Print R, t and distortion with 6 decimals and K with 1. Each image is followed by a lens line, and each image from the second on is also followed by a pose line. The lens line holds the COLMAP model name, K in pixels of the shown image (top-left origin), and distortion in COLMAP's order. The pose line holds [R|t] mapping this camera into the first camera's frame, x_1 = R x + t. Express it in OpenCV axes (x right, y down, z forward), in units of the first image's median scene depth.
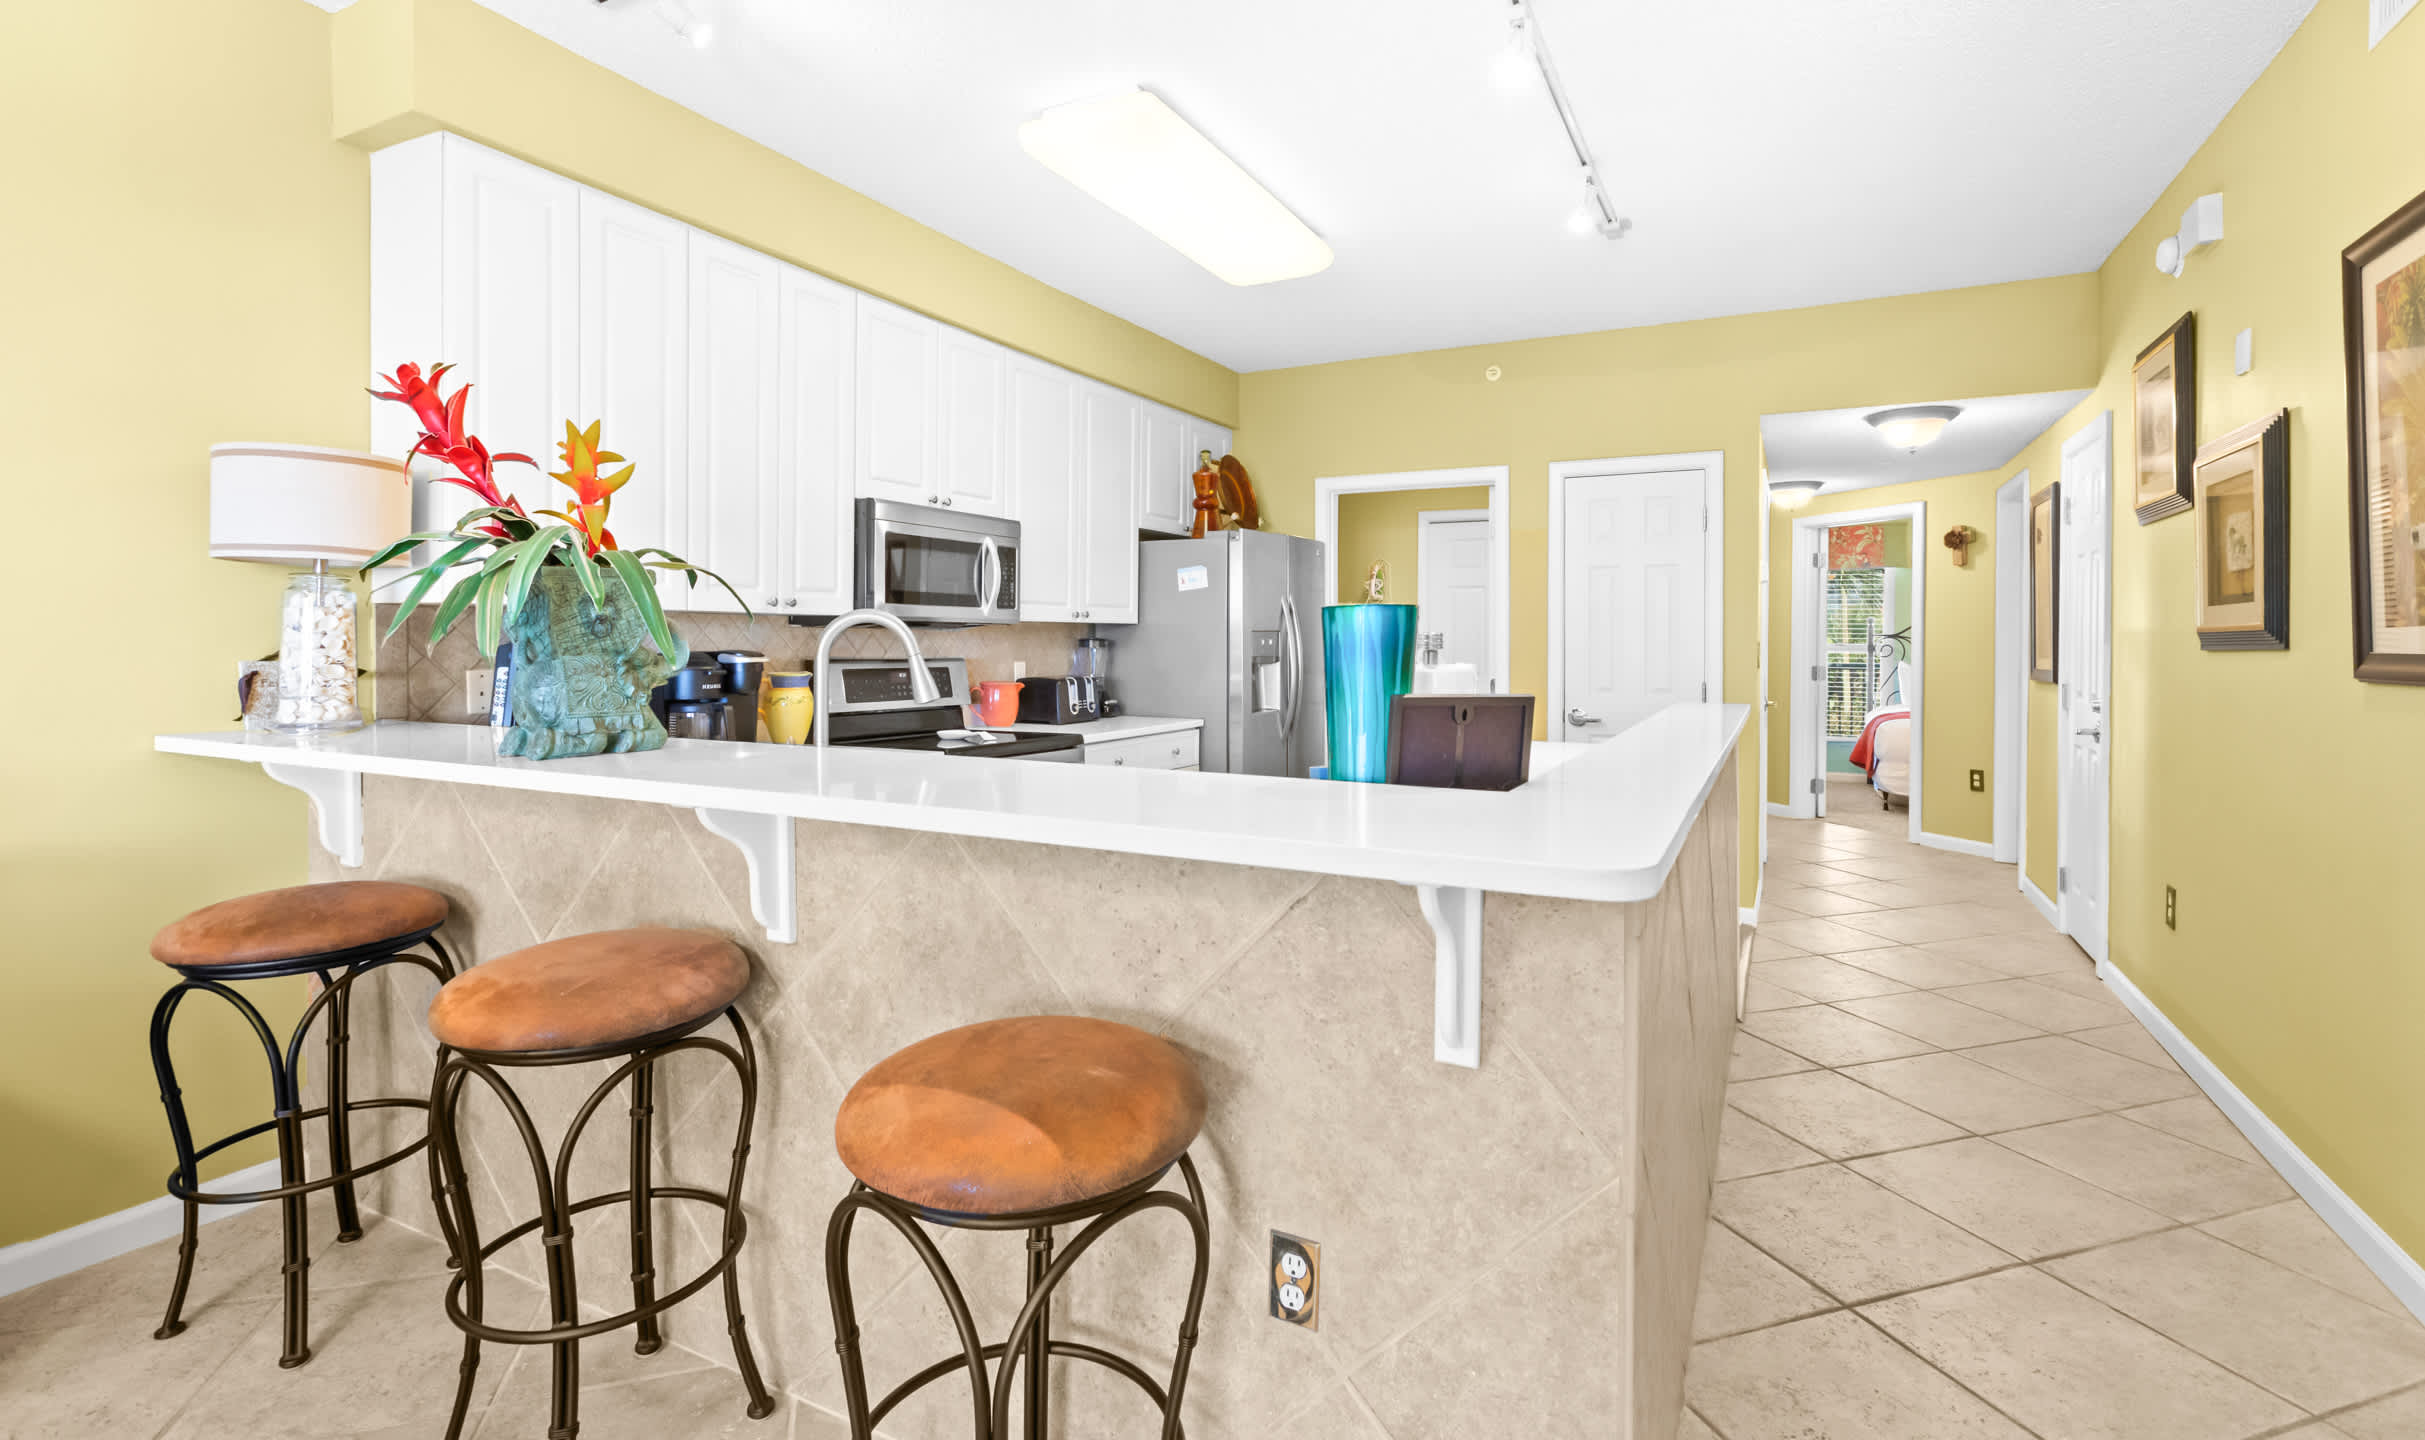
lens RADIAL K [[1112.8, 0, 1239.2], [0, 1112.8, 648.7], [0, 0, 1]] dist [0.002795, -0.002237]
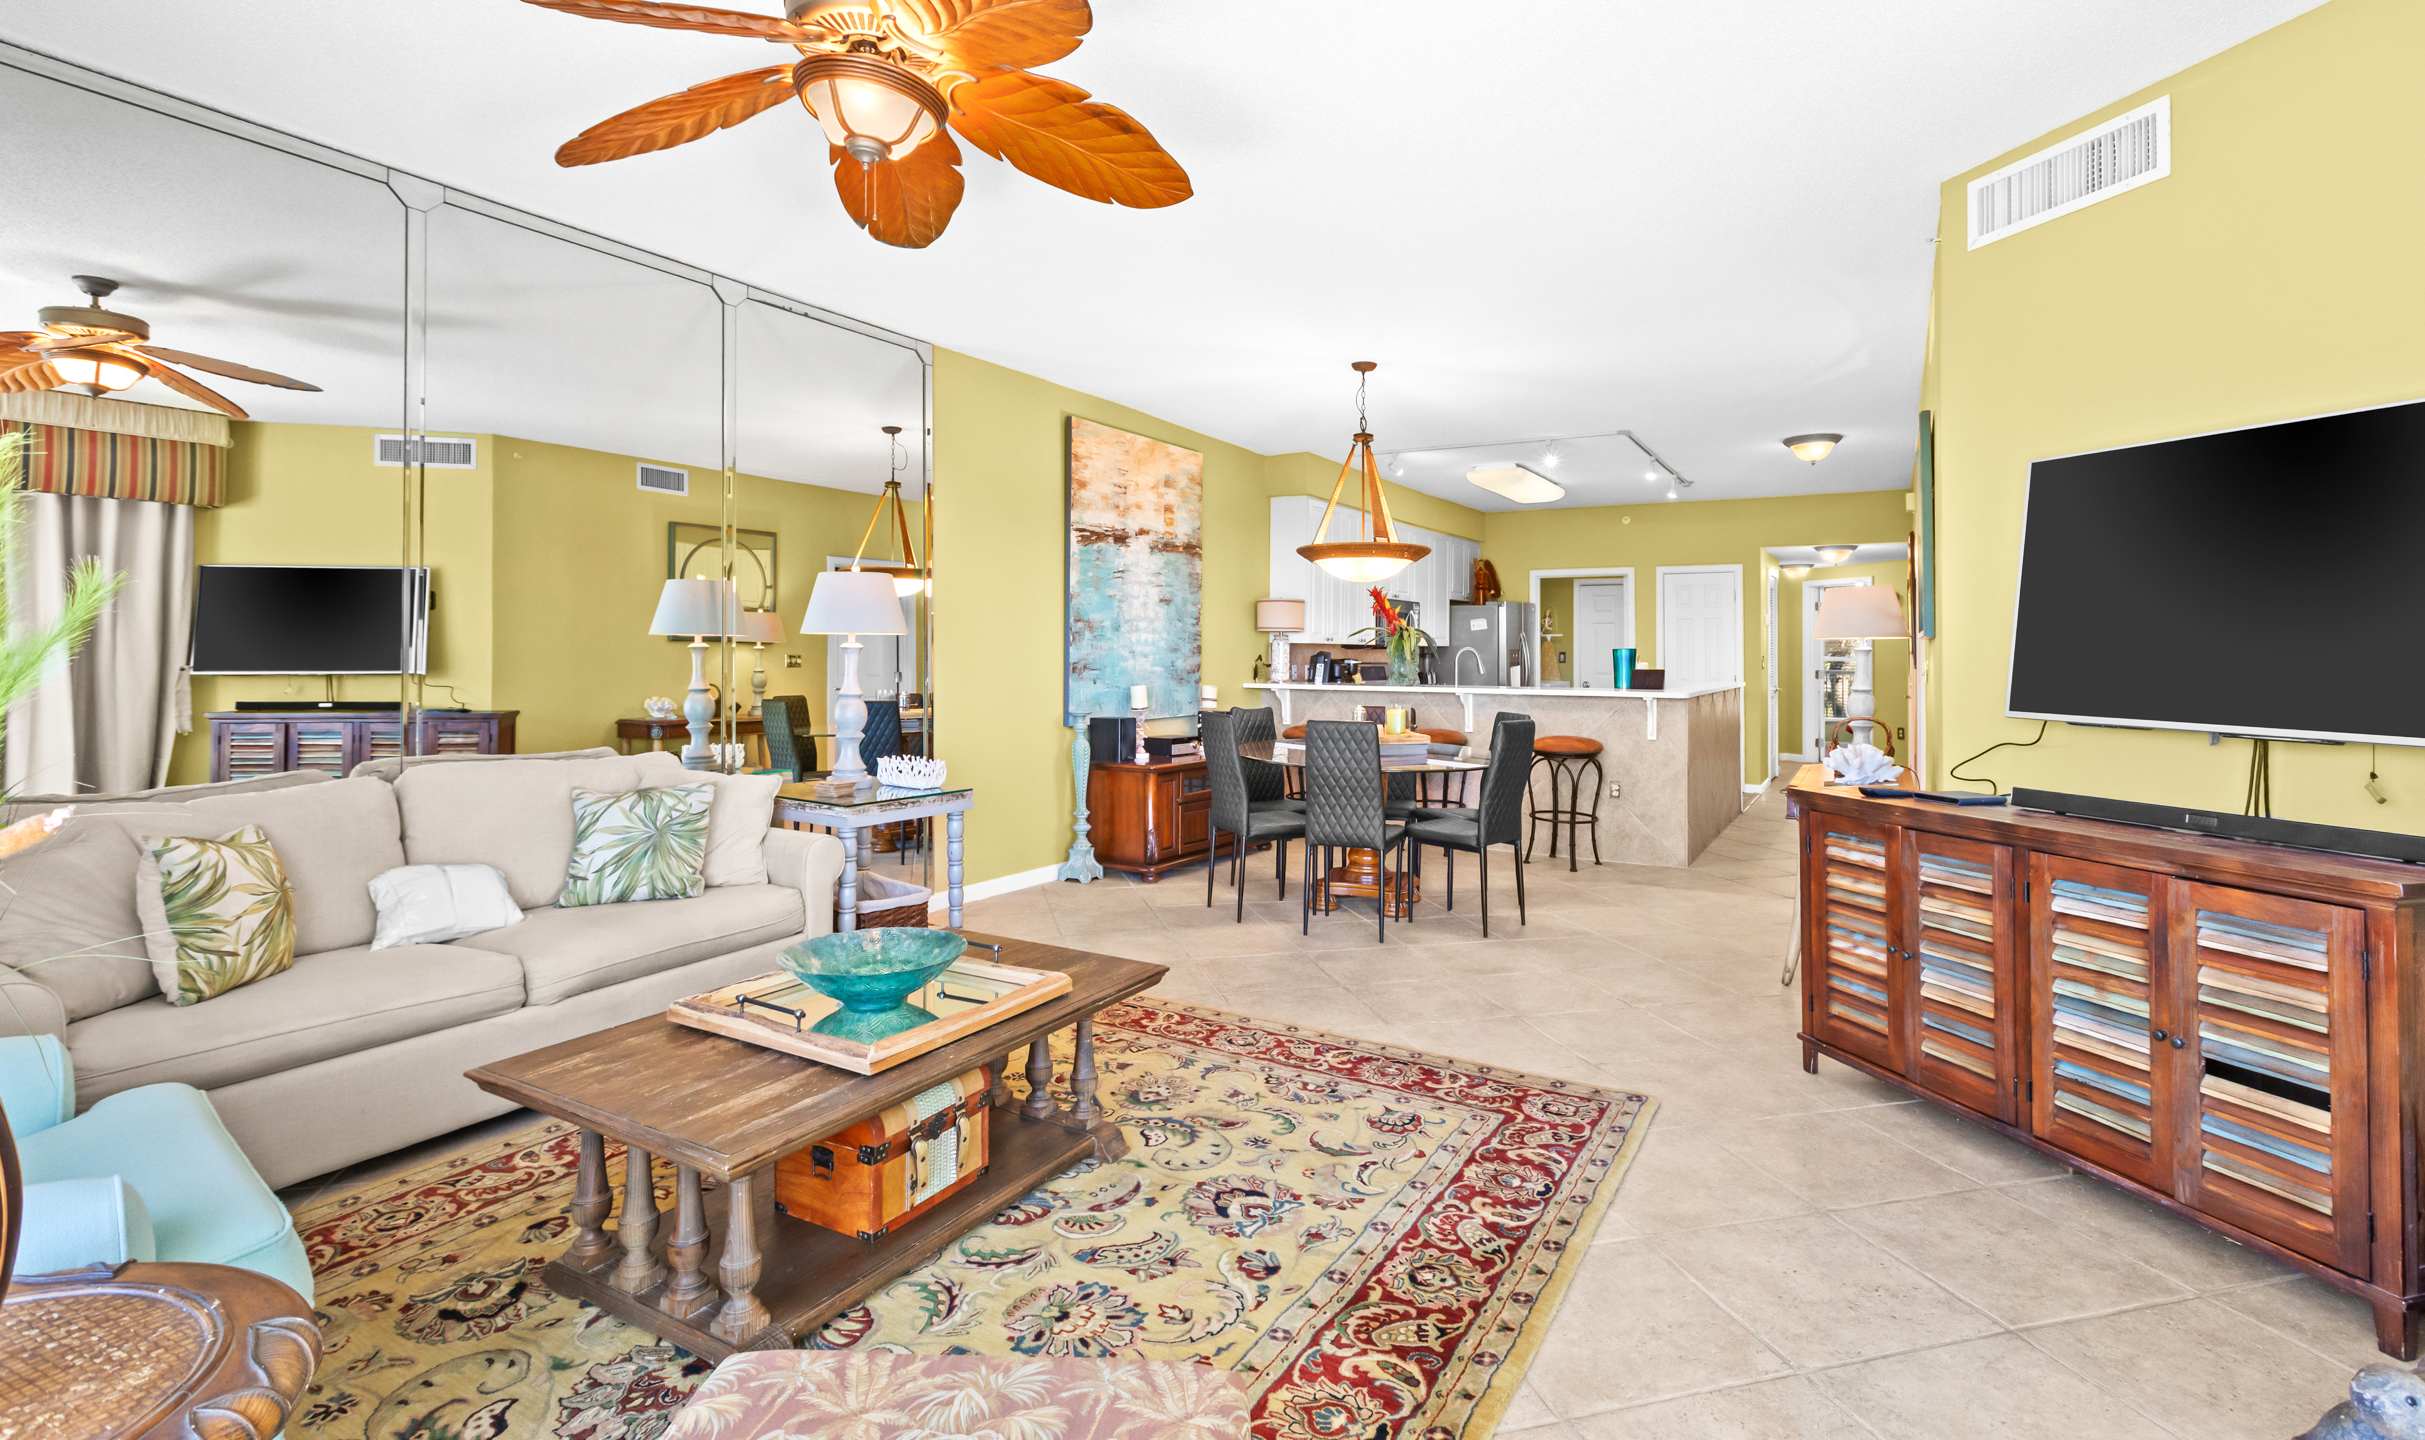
lens RADIAL K [[1112.8, 0, 1263.1], [0, 1112.8, 636.3], [0, 0, 1]] dist [0.002795, -0.002237]
pose [[0.998768, -0.000169, -0.049620, -0.462658], [-0.000941, 0.999750, -0.022340, 0.005626], [0.049611, 0.022359, 0.998518, -1.459295]]
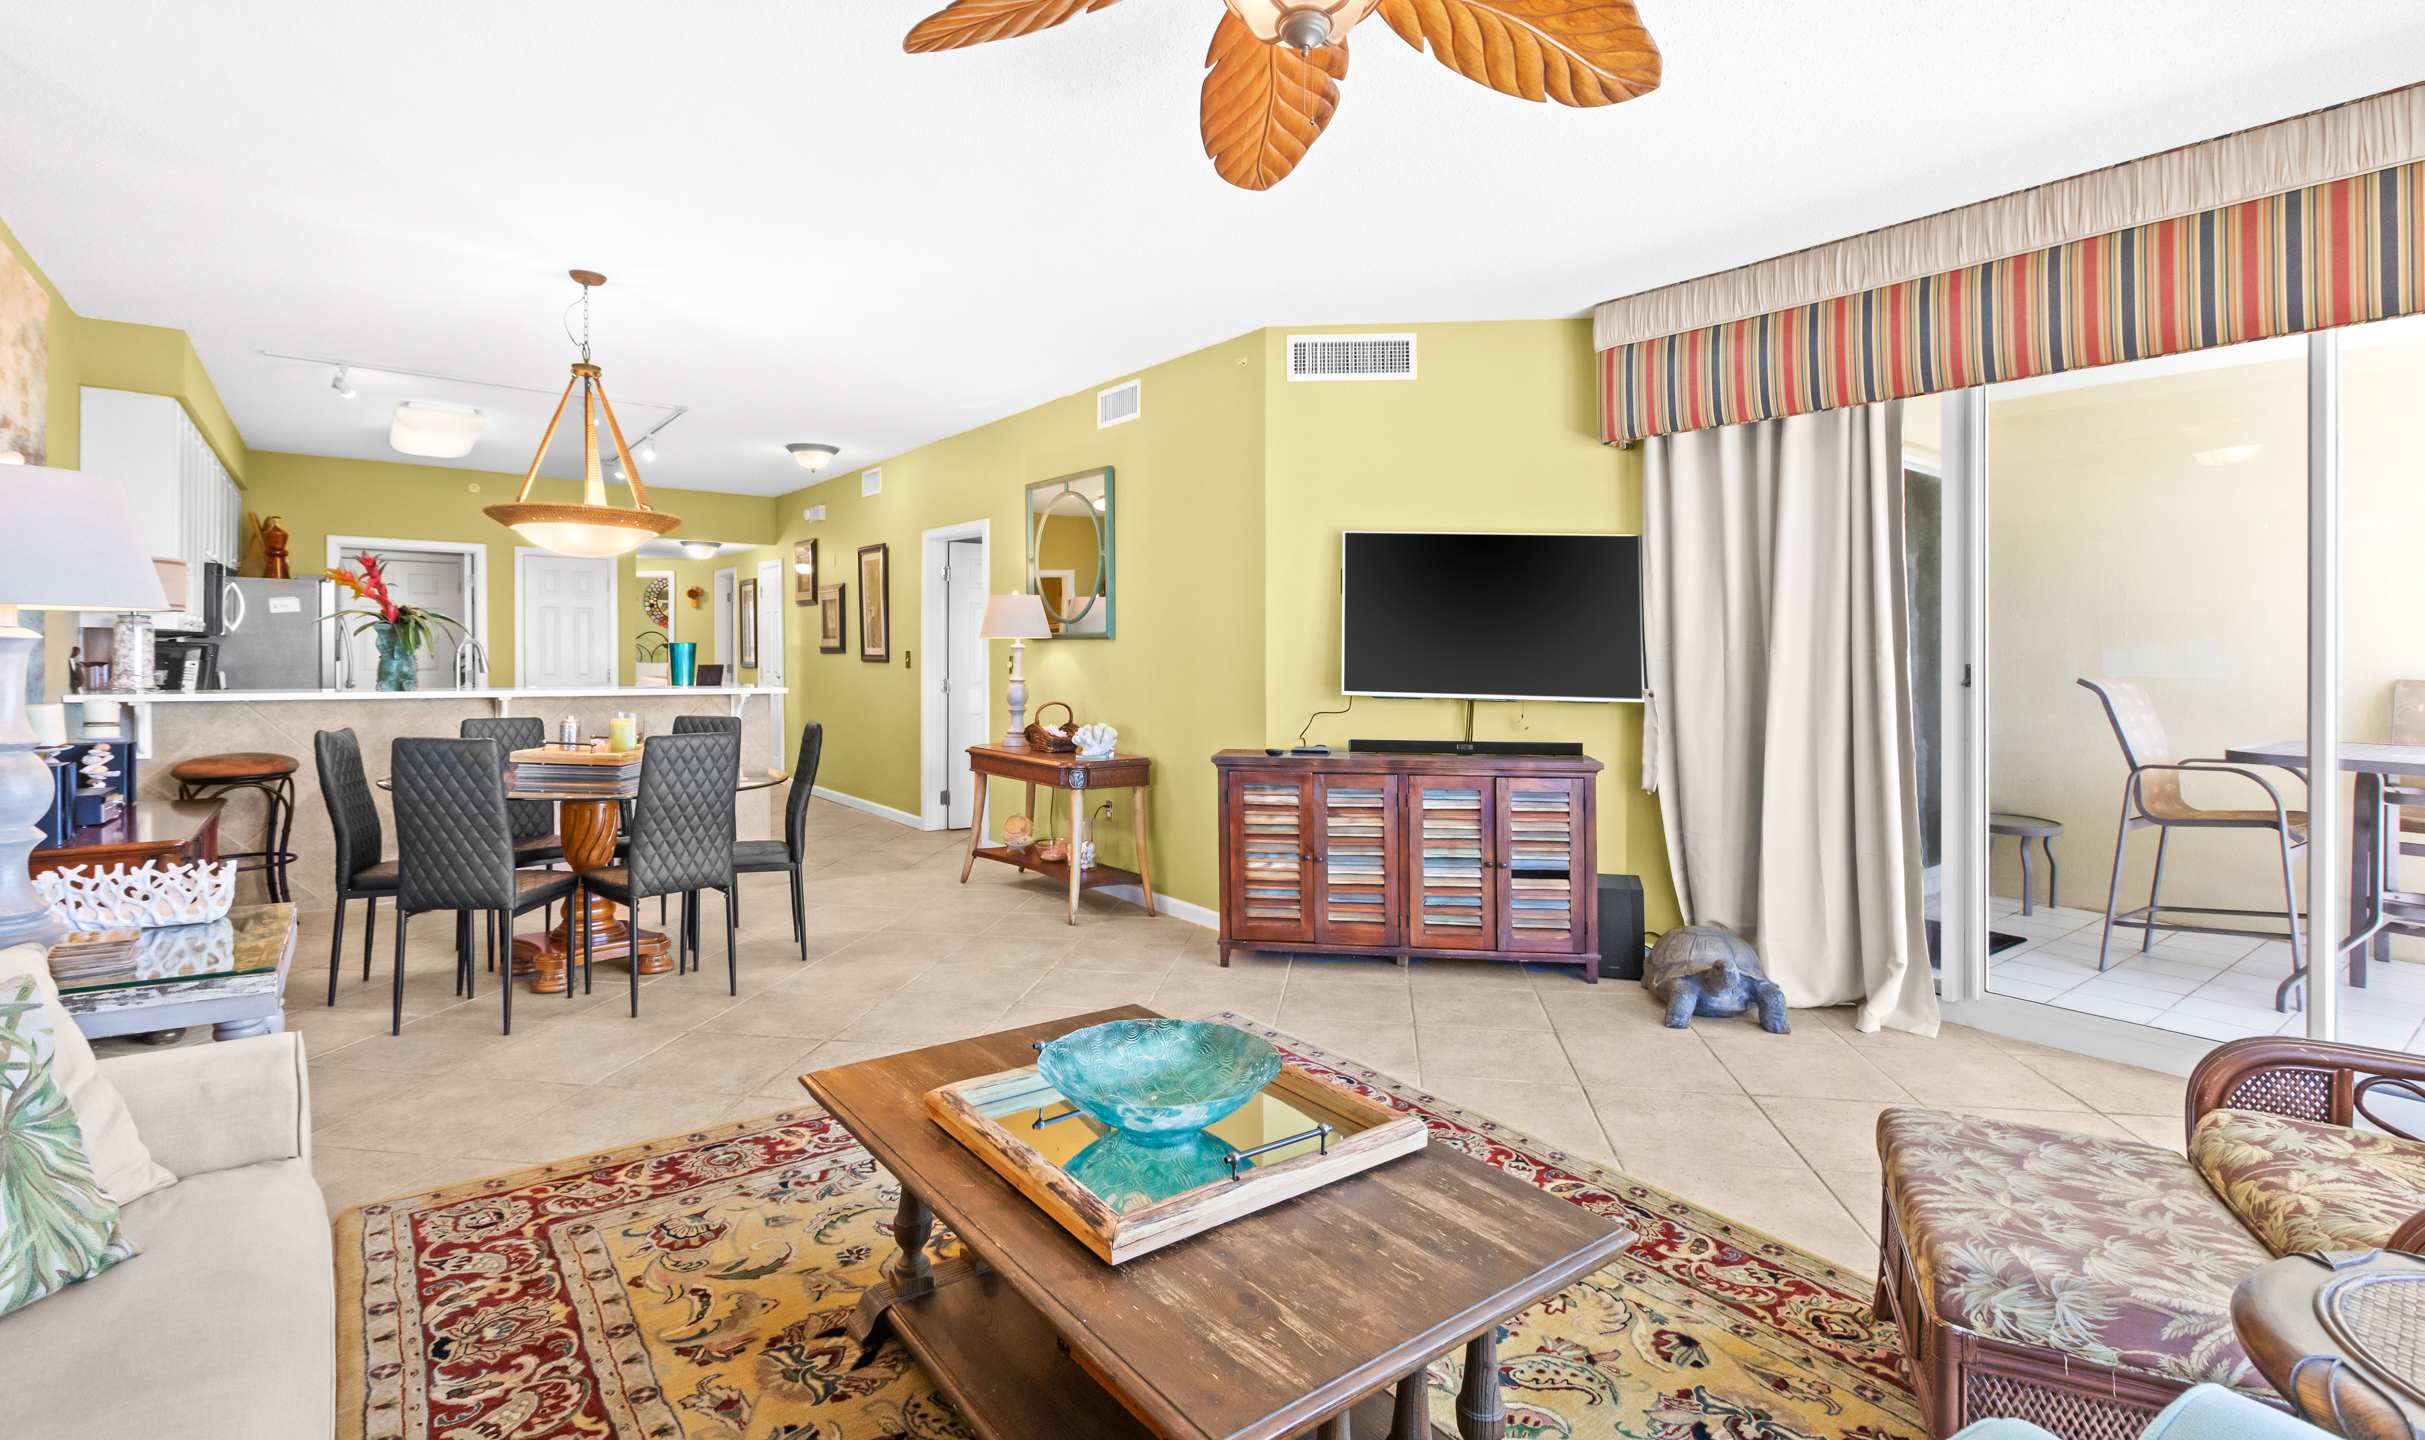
lens RADIAL K [[1112.8, 0, 1200.6], [0, 1112.8, 643.1], [0, 0, 1]] dist [0.002795, -0.002237]
pose [[0.447390, 0.007320, 0.894309, -1.139305], [-0.001049, 0.999970, -0.007660, -0.003284], [-0.894338, 0.002489, 0.447385, -1.056416]]
